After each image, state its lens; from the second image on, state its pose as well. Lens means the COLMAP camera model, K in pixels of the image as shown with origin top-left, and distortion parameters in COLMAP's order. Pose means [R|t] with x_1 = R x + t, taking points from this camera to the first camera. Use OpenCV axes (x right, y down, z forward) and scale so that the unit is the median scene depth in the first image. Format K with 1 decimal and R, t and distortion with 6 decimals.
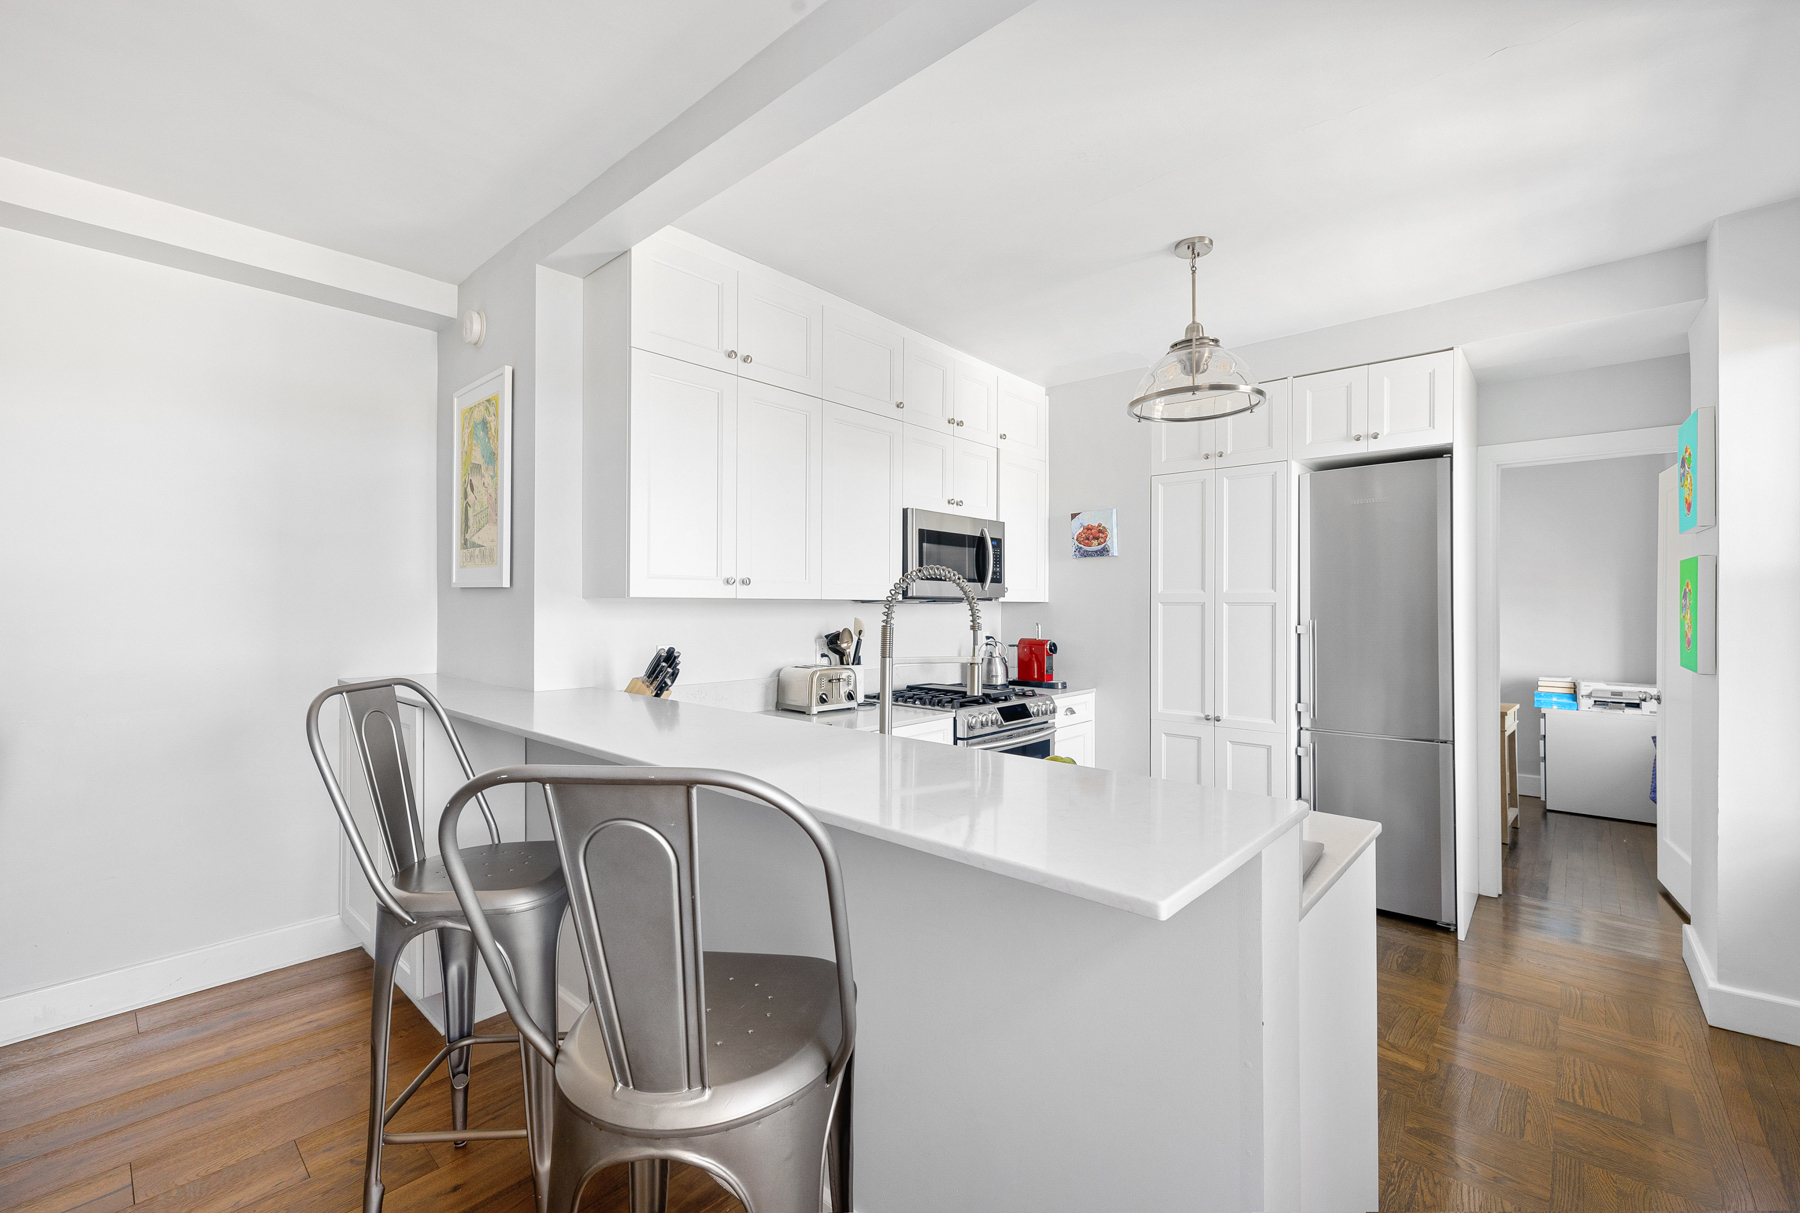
lens RADIAL K [[757.4, 0, 898.0], [0, 757.4, 604.9], [0, 0, 1]] dist [-0.000689, 0.000002]
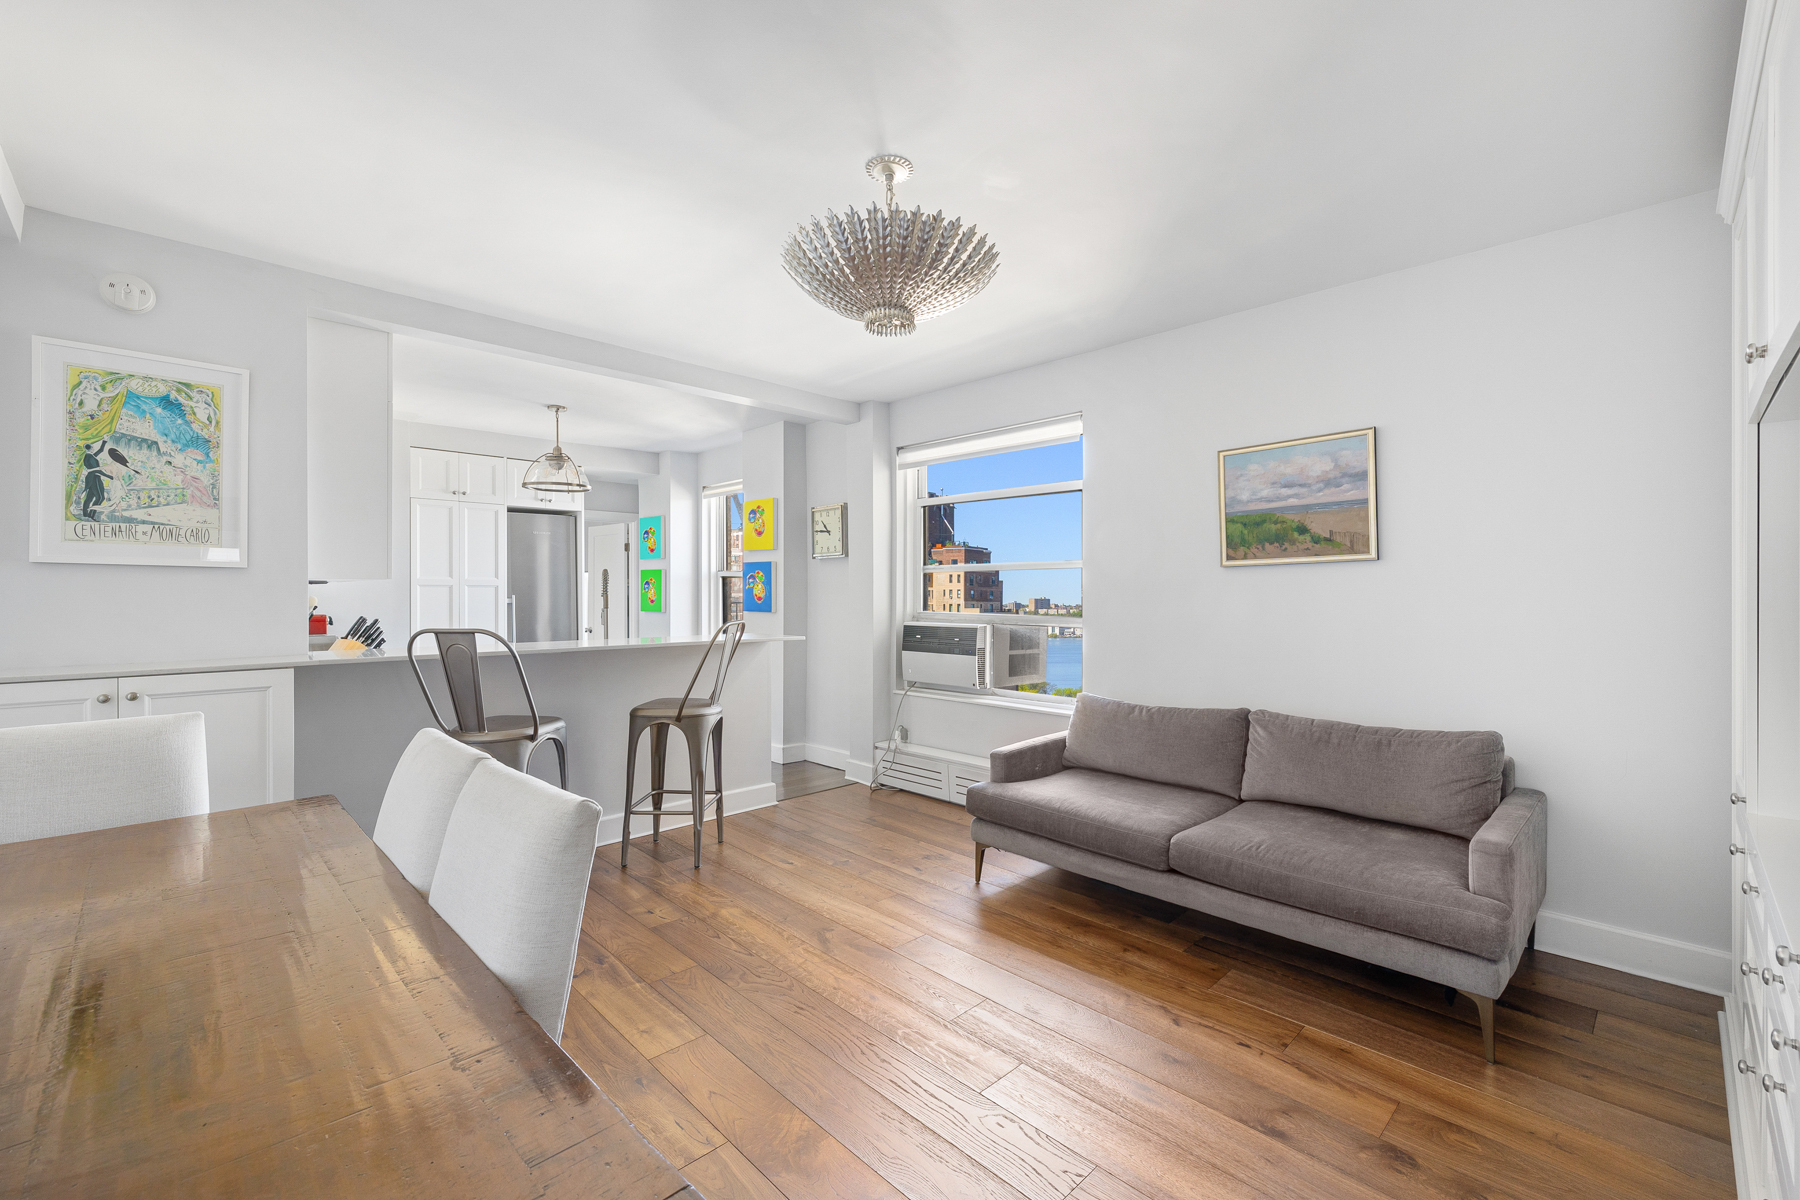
lens RADIAL K [[757.4, 0, 900.5], [0, 757.4, 592.0], [0, 0, 1]] dist [-0.000689, 0.000002]
pose [[0.065613, -0.005795, 0.997828, -1.566032], [0.000253, 0.999983, 0.005791, 0.002626], [-0.997845, -0.000128, 0.065613, -0.043940]]
